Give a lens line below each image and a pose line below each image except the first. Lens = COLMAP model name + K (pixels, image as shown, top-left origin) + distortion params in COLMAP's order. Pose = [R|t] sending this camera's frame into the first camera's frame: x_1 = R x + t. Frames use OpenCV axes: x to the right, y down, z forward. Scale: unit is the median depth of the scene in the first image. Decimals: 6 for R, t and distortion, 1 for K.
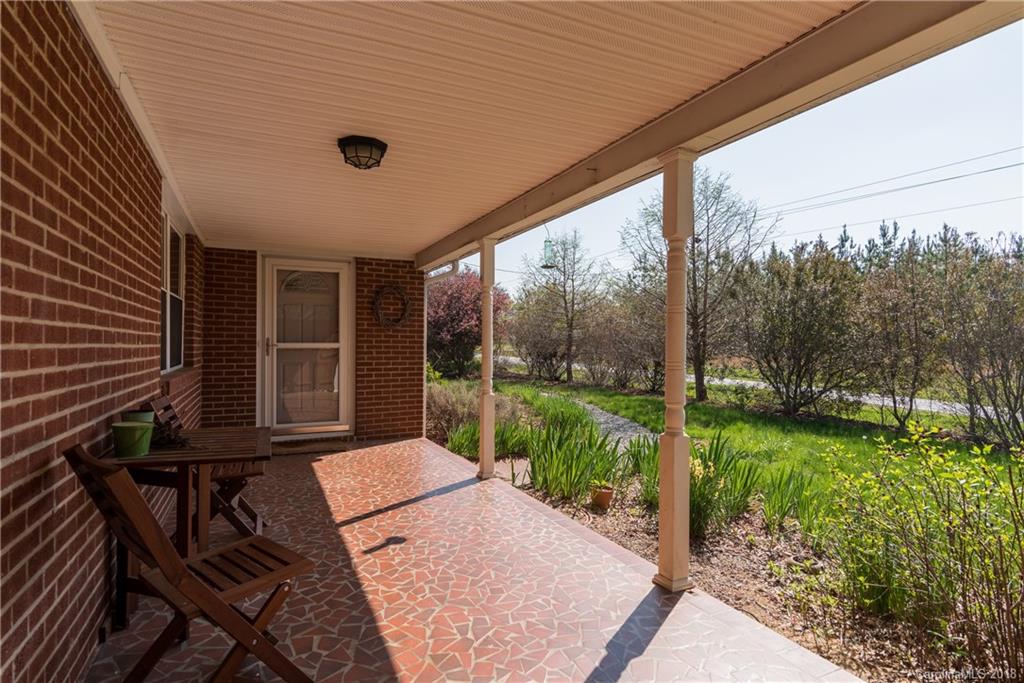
lens RADIAL K [[553.2, 0, 511.4], [0, 553.2, 342.5], [0, 0, 1]] dist [0.000145, 0.000178]
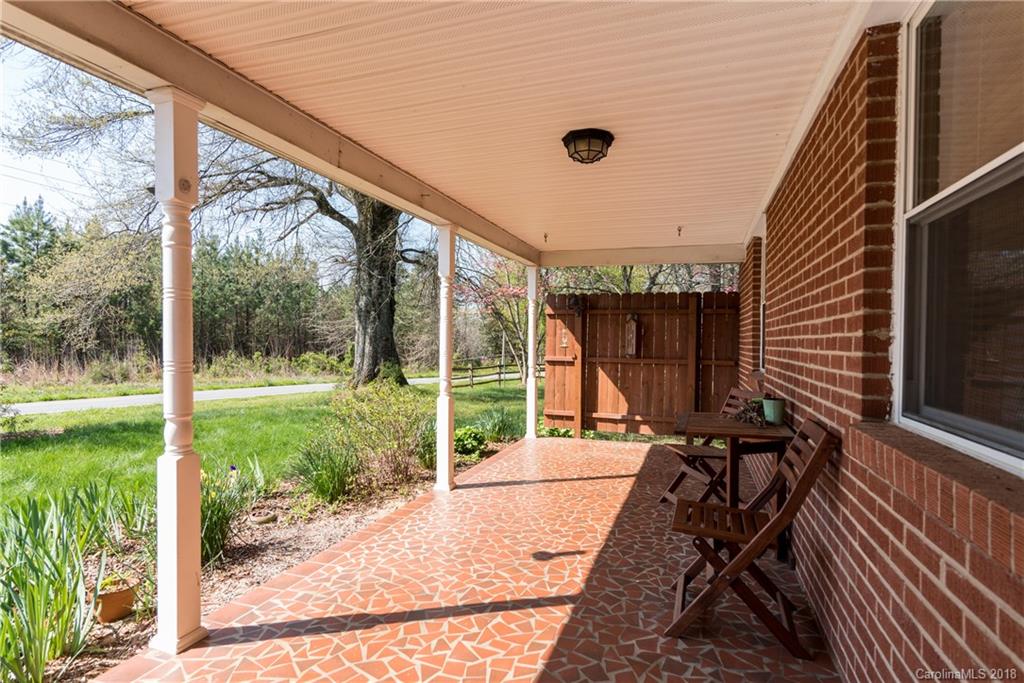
lens RADIAL K [[553.2, 0, 511.0], [0, 553.2, 343.8], [0, 0, 1]] dist [0.000145, 0.000178]
pose [[-0.728327, -0.017359, 0.685010, -0.790593], [-0.019331, 0.999802, 0.004783, -0.000773], [-0.684957, -0.009758, -0.728518, 1.694413]]
